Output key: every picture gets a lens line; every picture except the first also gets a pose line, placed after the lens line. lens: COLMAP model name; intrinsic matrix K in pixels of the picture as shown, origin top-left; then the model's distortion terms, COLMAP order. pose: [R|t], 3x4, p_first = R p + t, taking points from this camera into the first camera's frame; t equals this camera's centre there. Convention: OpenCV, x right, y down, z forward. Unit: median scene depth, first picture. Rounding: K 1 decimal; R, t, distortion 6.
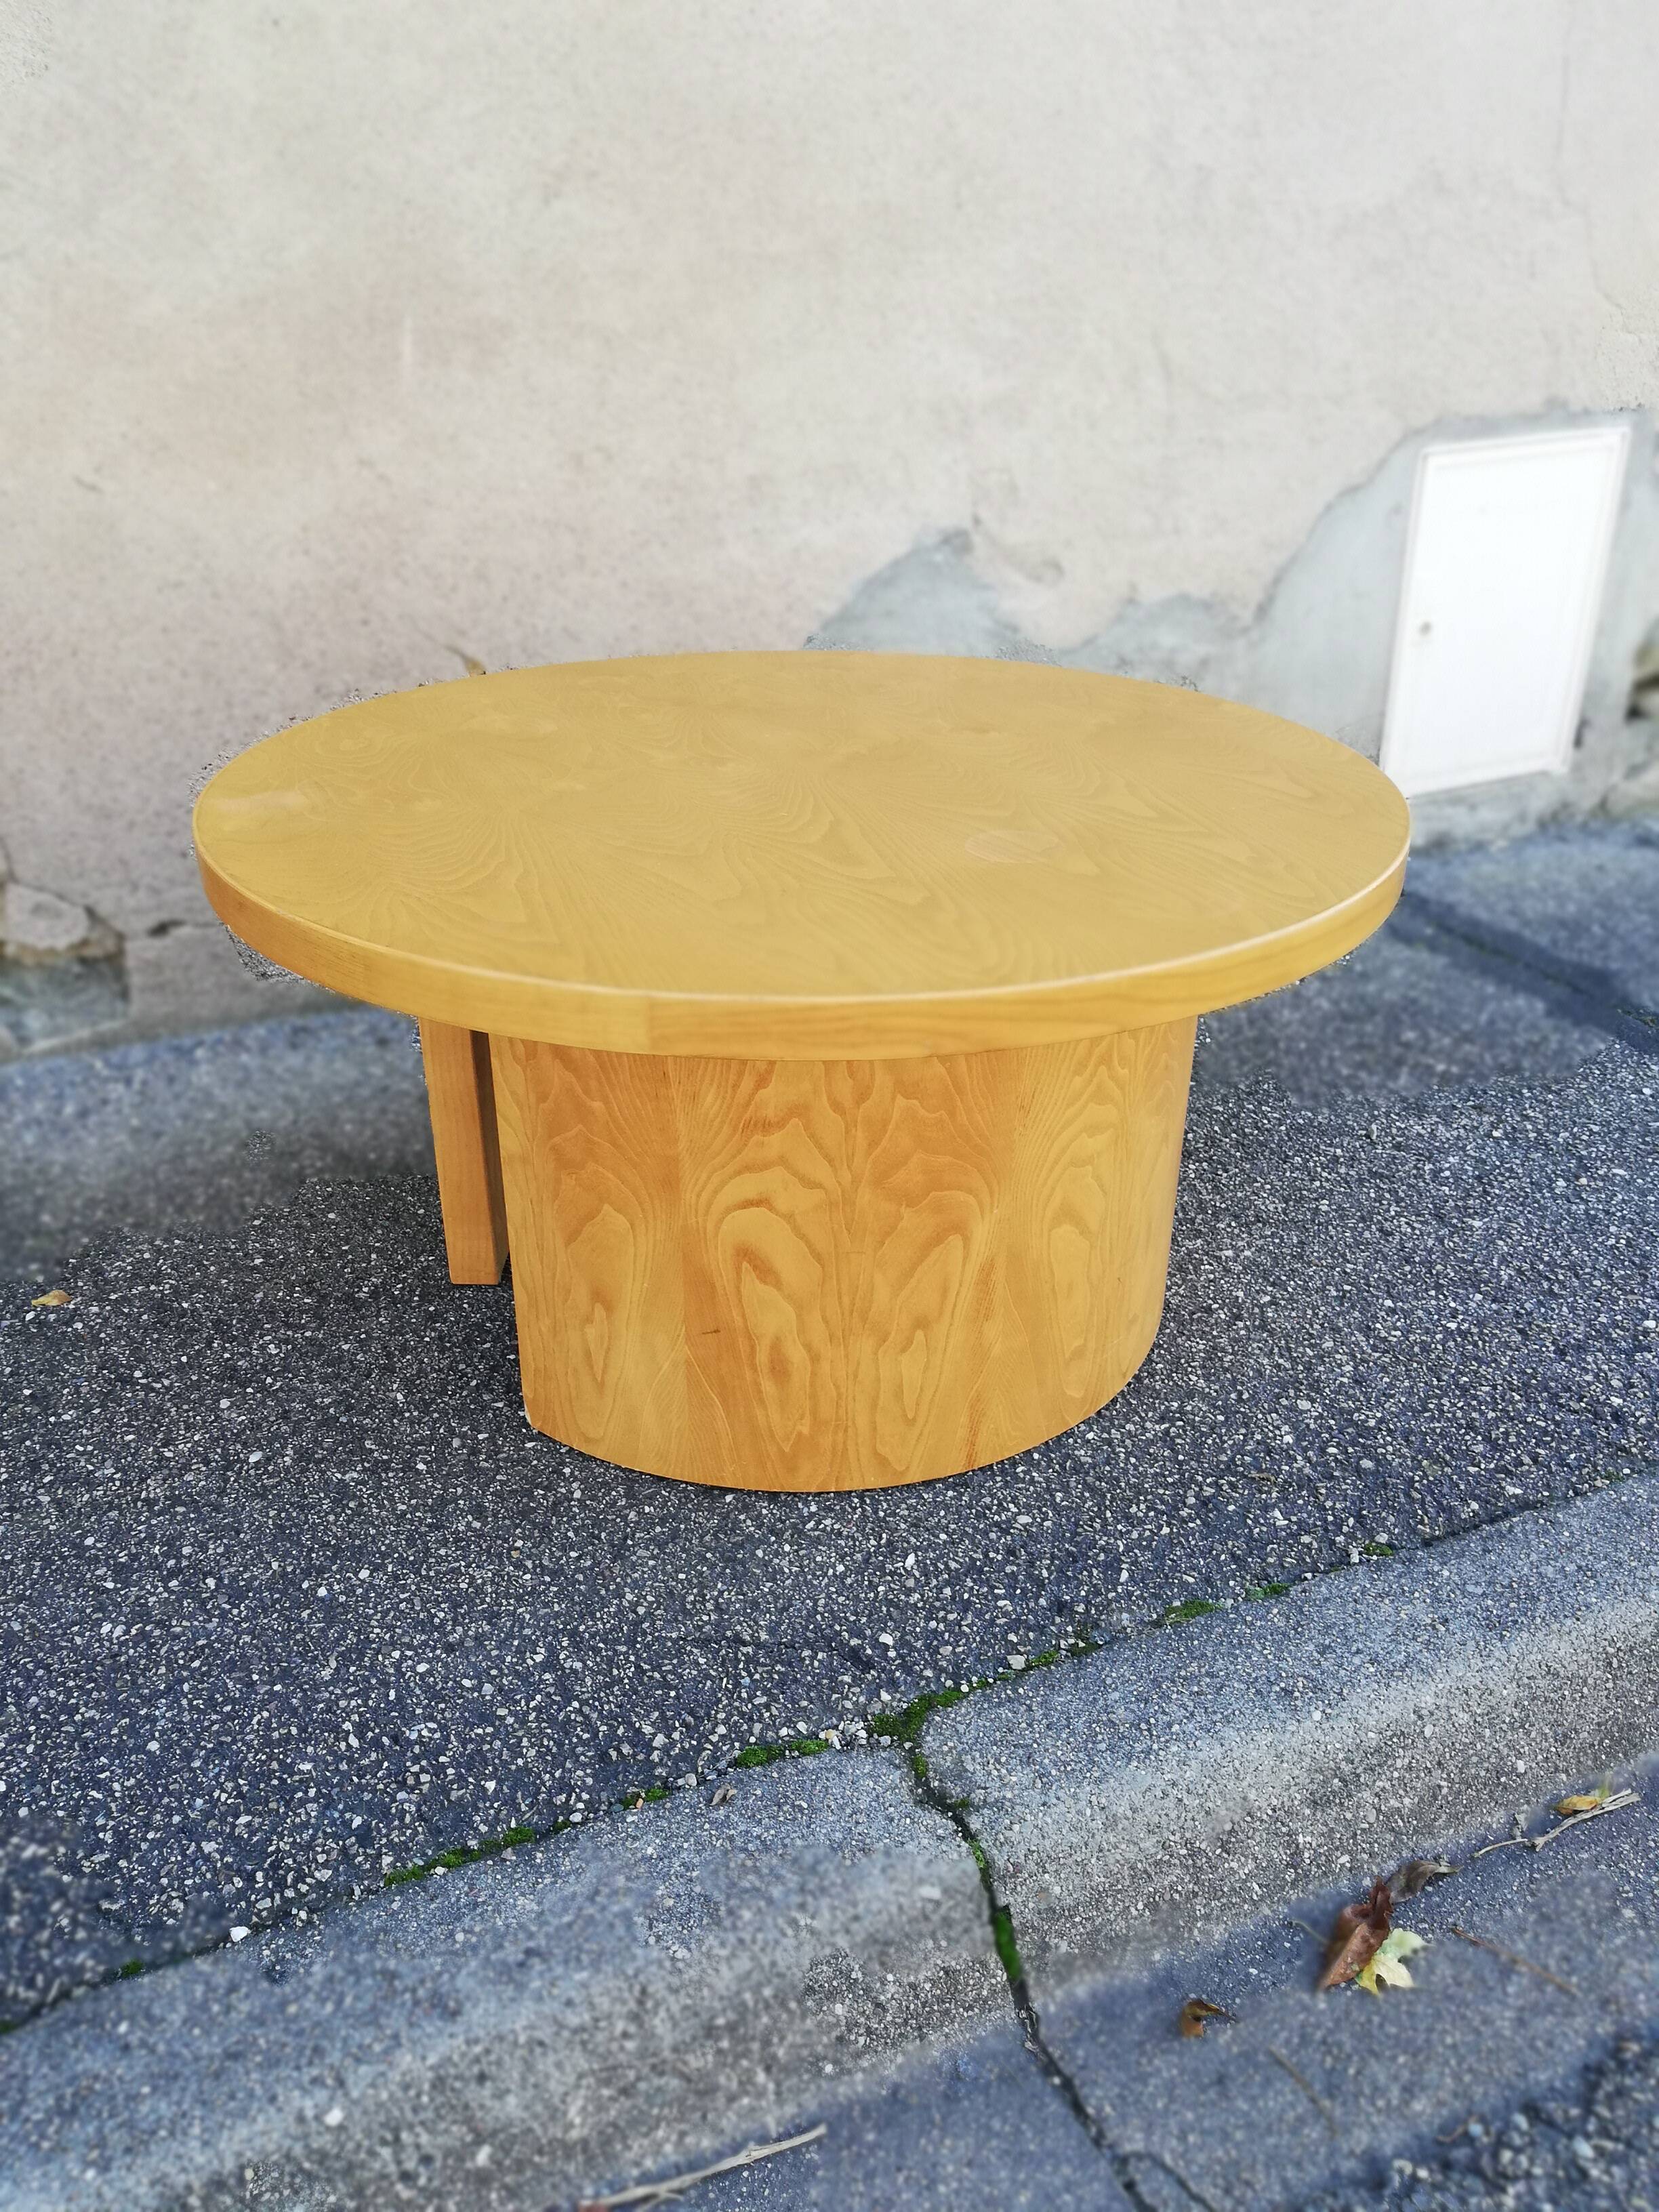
lens RADIAL K [[1677.3, 0, 826.2], [0, 1677.3, 1107.3], [0, 0, 1]] dist [0.042137, -0.064635]
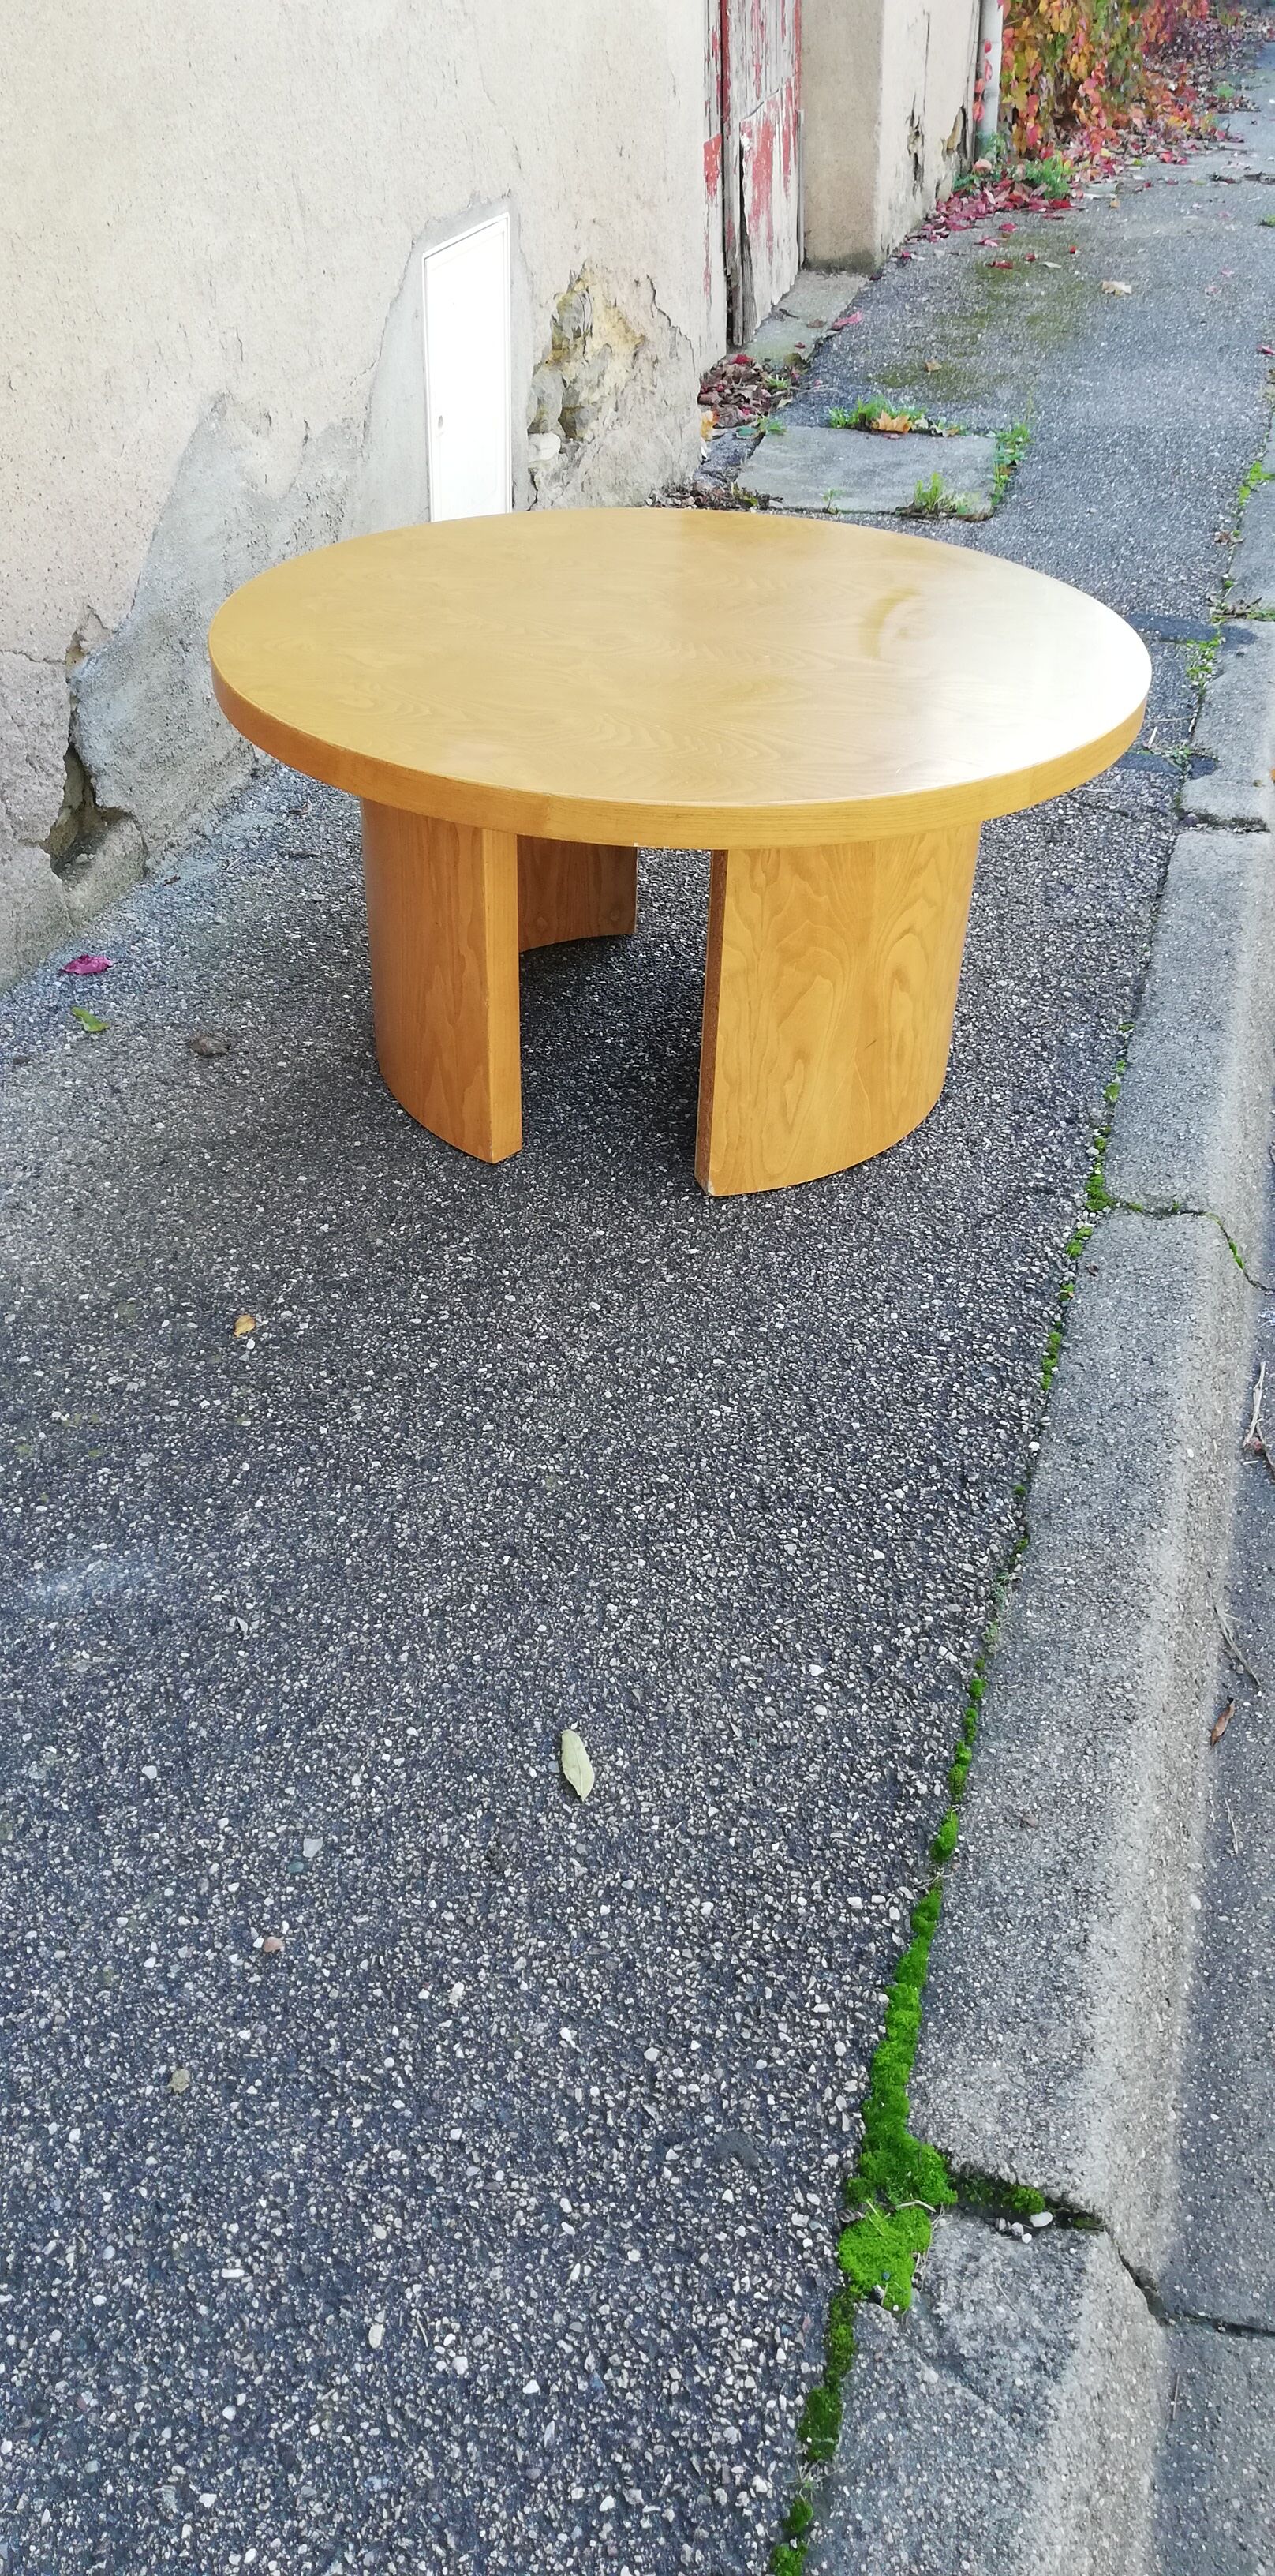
lens RADIAL K [[1947.9, 0, 634.4], [0, 1947.9, 1306.8], [0, 0, 1]] dist [0.075047, -0.135541]
pose [[0.639229, -0.439608, 0.630976, -1.304051], [0.325077, 0.898053, 0.296354, -0.211536], [-0.696930, 0.015678, 0.716968, -0.014763]]
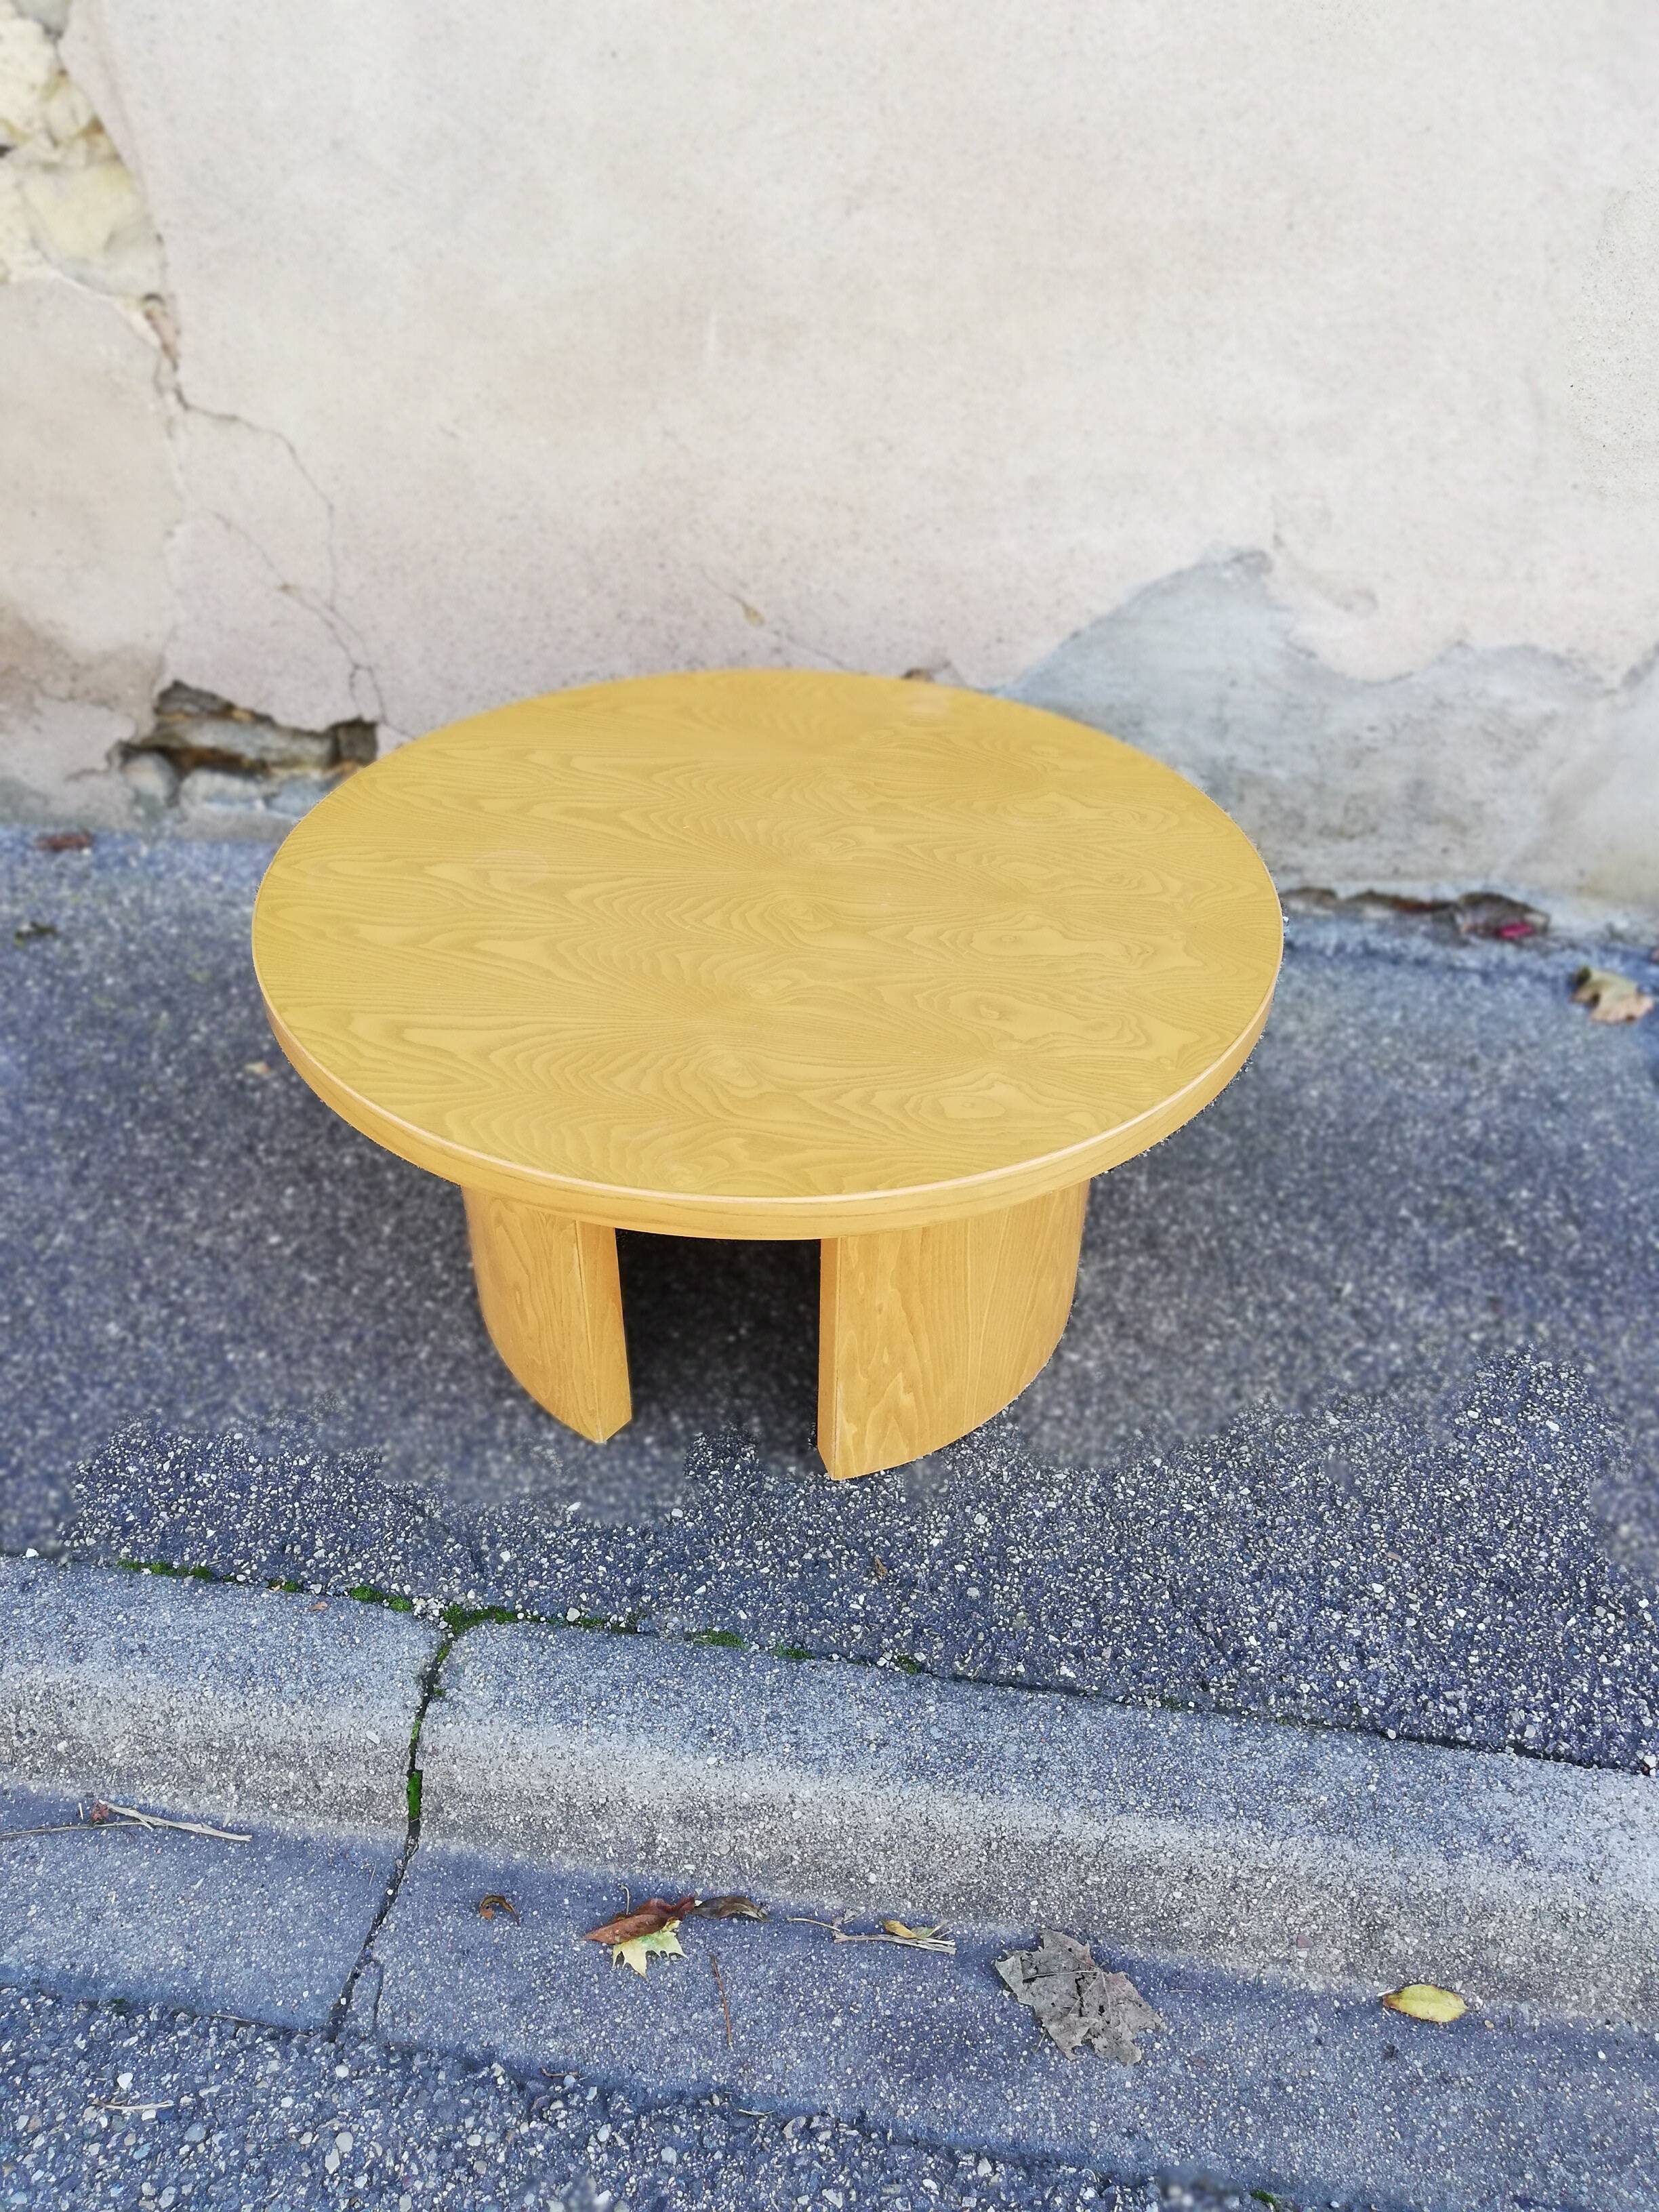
lens RADIAL K [[1669.2, 0, 831.5], [0, 1669.2, 1104.7], [0, 0, 1]] dist [0.035060, -0.053379]
pose [[0.855340, 0.320626, -0.406929, 0.642023], [-0.239902, 0.941318, 0.237419, -0.371195], [0.459173, -0.105451, 0.882066, -0.004675]]
